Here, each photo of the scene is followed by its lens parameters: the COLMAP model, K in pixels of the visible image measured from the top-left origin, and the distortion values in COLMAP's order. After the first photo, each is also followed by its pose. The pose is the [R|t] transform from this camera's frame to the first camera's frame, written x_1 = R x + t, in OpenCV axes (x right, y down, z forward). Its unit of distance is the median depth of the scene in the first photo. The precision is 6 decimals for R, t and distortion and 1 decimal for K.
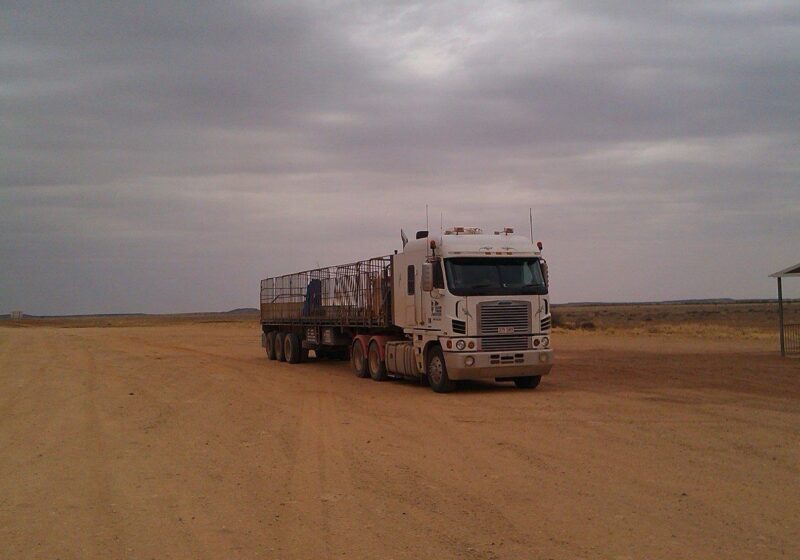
lens RADIAL K [[981.2, 0, 430.6], [0, 981.2, 279.4], [0, 0, 1]] dist [0.014415, 0.027882]
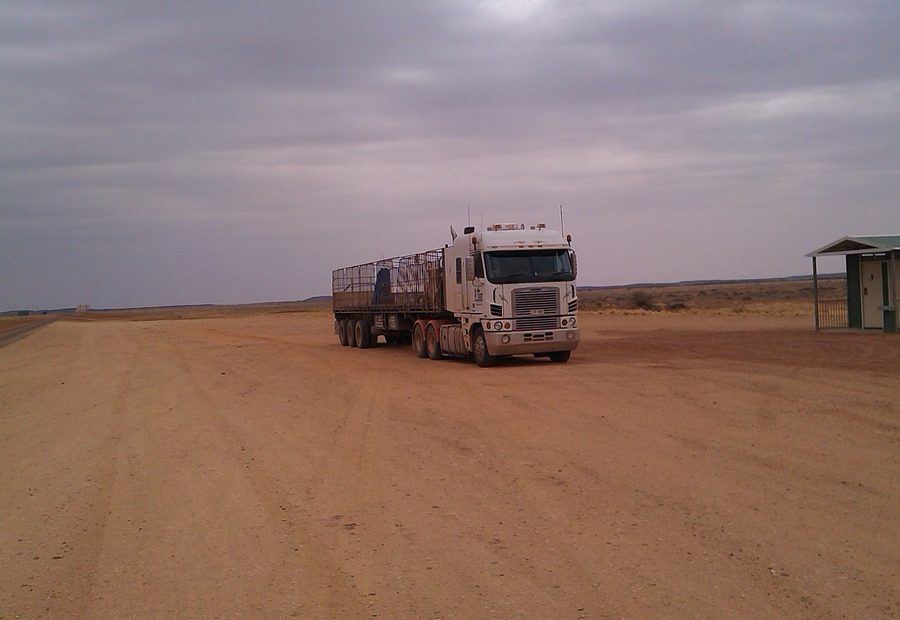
lens RADIAL K [[1092.4, 0, 450.0], [0, 1092.4, 310.0], [0, 0, 1]] dist [0.108500, 0.010146]
pose [[0.997295, -0.023042, -0.069795, 0.058338], [0.026224, 0.998642, 0.045025, -0.011338], [0.068662, -0.046733, 0.996545, -0.277389]]
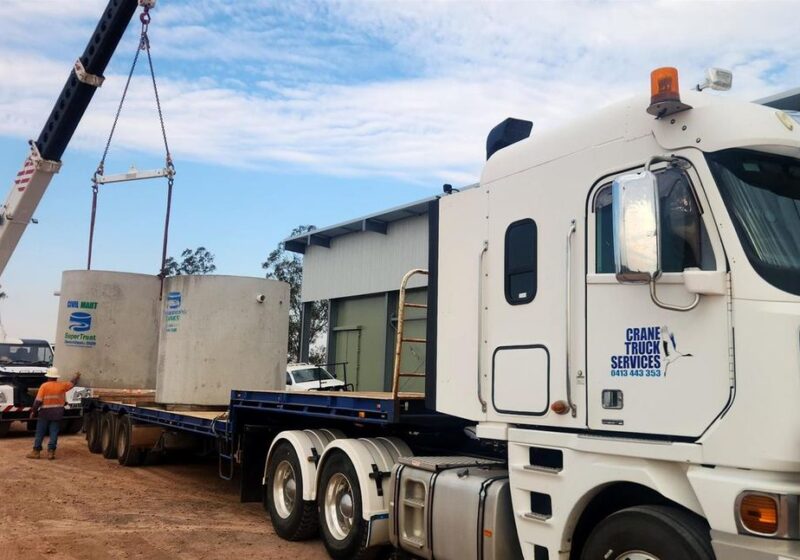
lens RADIAL K [[981.2, 0, 430.6], [0, 981.2, 279.4], [0, 0, 1]] dist [0.014415, 0.027882]
pose [[0.990725, 0.054187, 0.124613, -0.079915], [-0.045160, 0.996223, -0.074159, 0.029980], [-0.128161, 0.067844, 0.989430, 0.708872]]
